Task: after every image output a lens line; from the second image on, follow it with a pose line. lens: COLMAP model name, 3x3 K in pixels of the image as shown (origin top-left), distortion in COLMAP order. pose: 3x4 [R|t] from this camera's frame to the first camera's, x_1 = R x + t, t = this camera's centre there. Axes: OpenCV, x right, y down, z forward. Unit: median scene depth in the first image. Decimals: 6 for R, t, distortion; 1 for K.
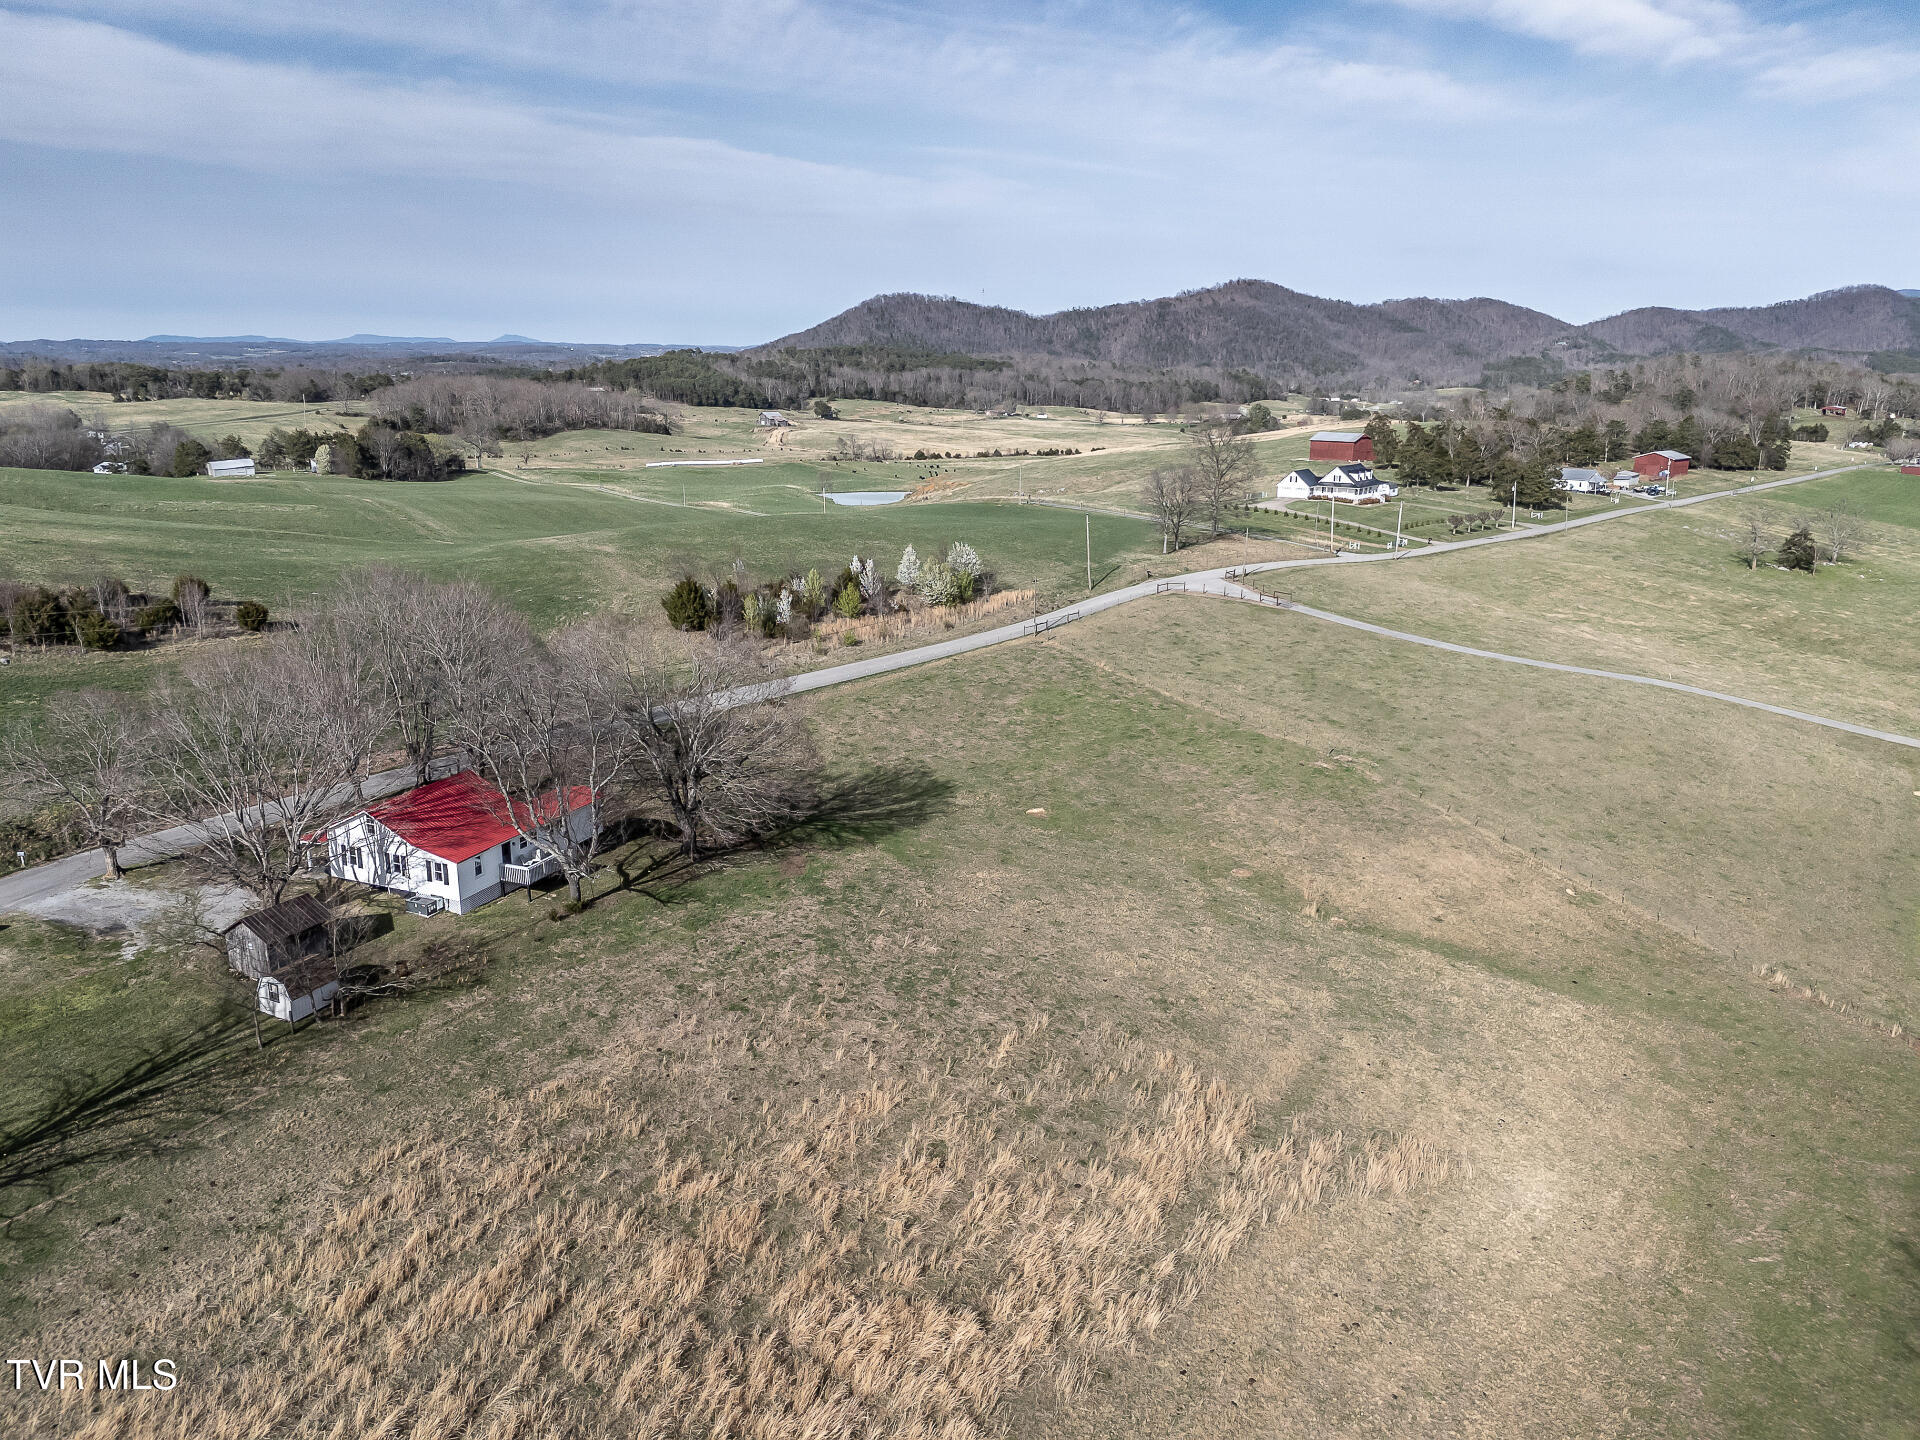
lens RADIAL K [[1408.1, 0, 951.0], [0, 1408.1, 707.6], [0, 0, 1]] dist [0.052526, -0.053650]
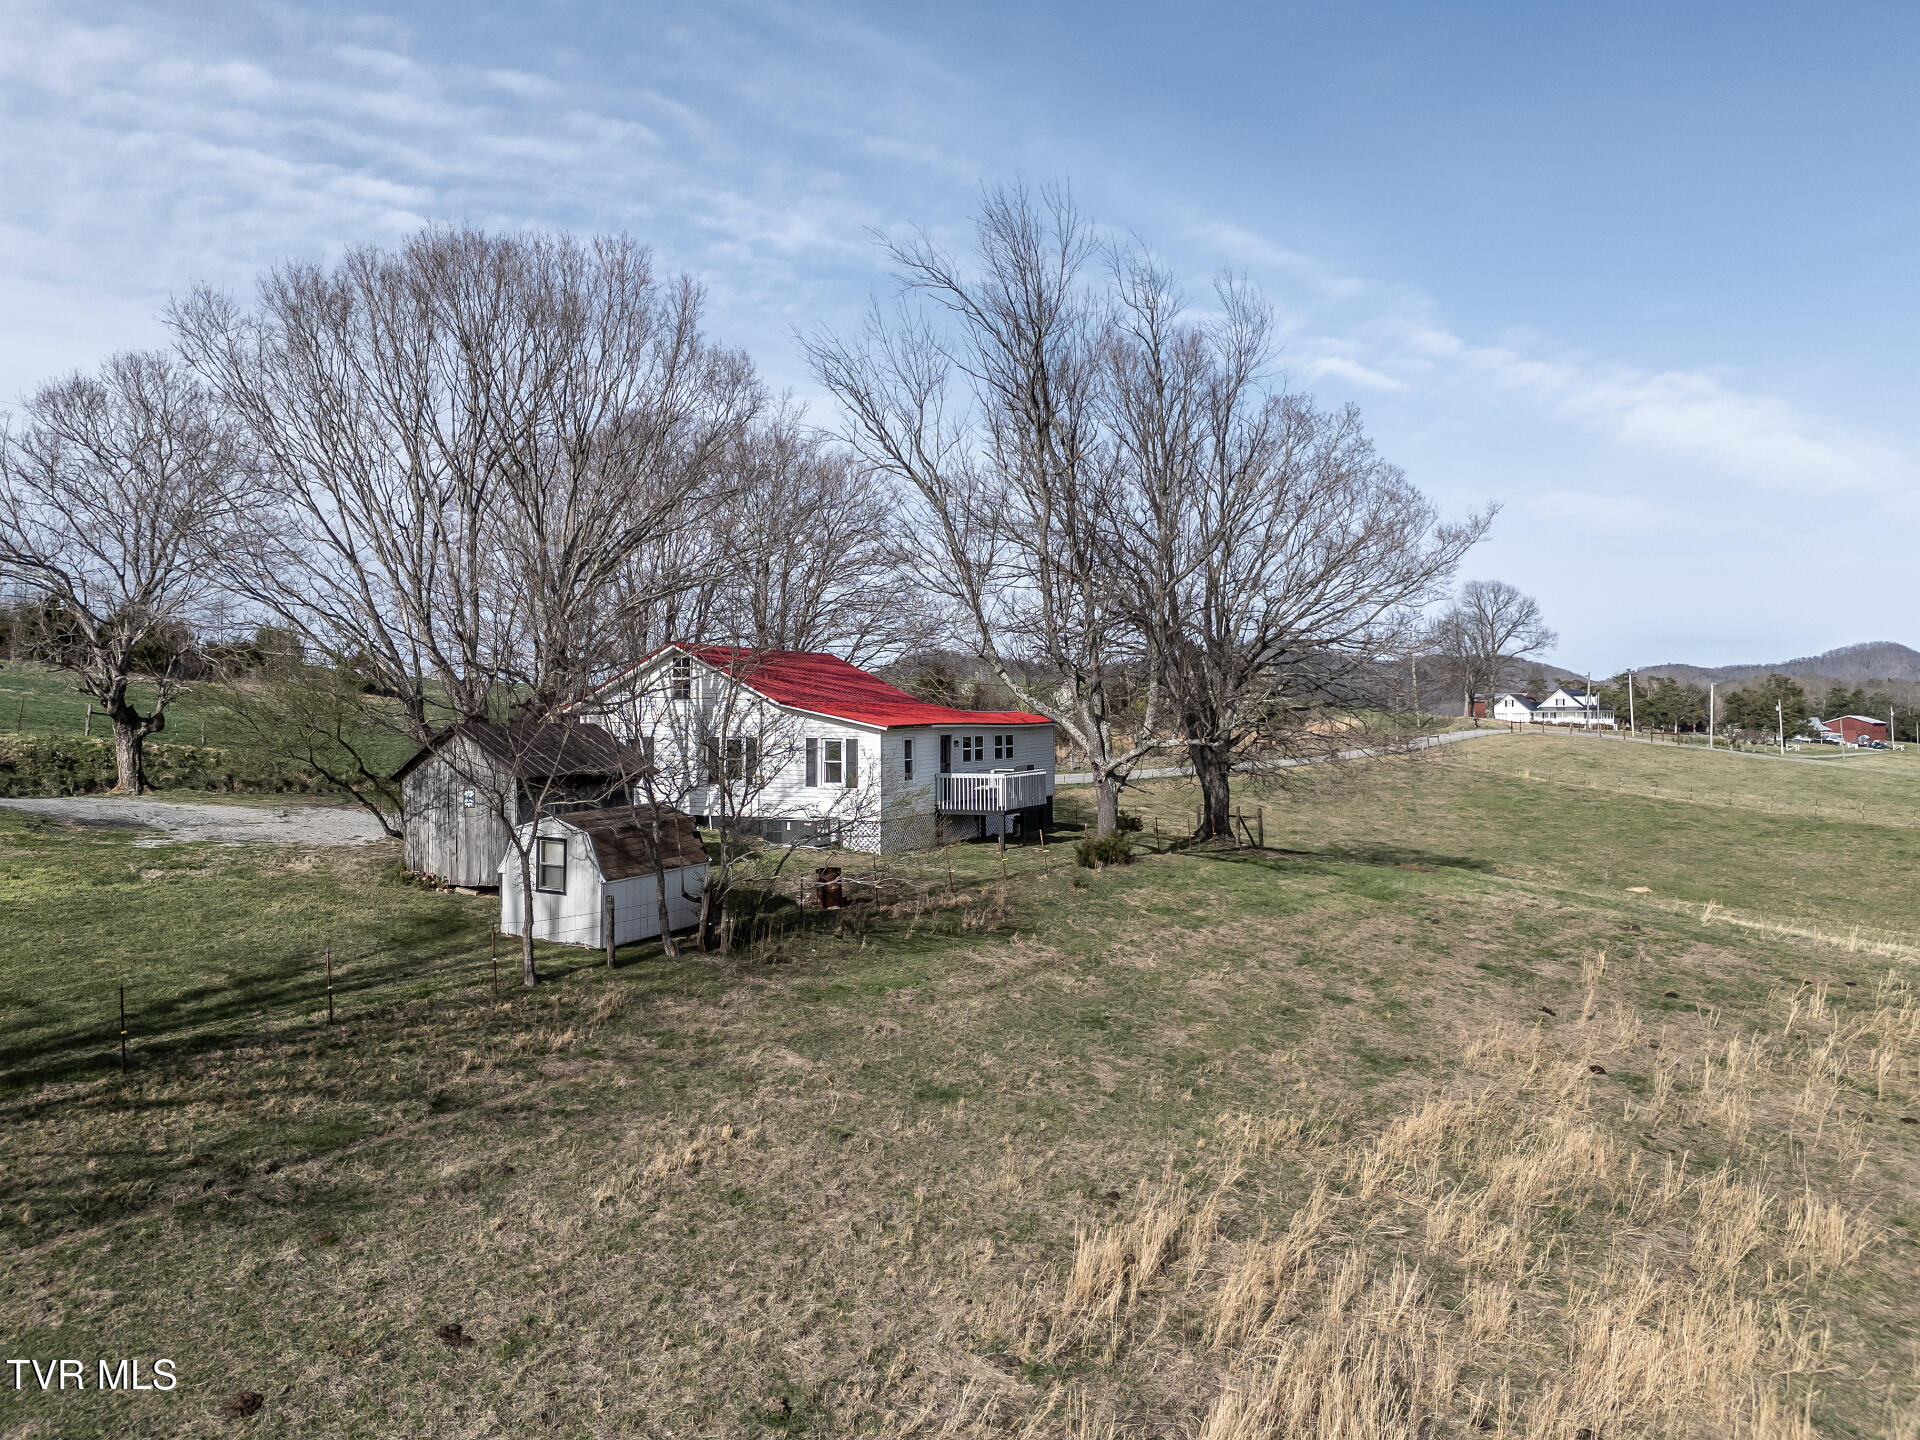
lens RADIAL K [[1408.1, 0, 963.7], [0, 1408.1, 717.8], [0, 0, 1]] dist [0.052526, -0.053650]
pose [[0.999882, 0.000388, -0.015352, -0.270765], [-0.003993, 0.971853, -0.235553, 0.181626], [0.014828, 0.235587, 0.971740, 0.479618]]
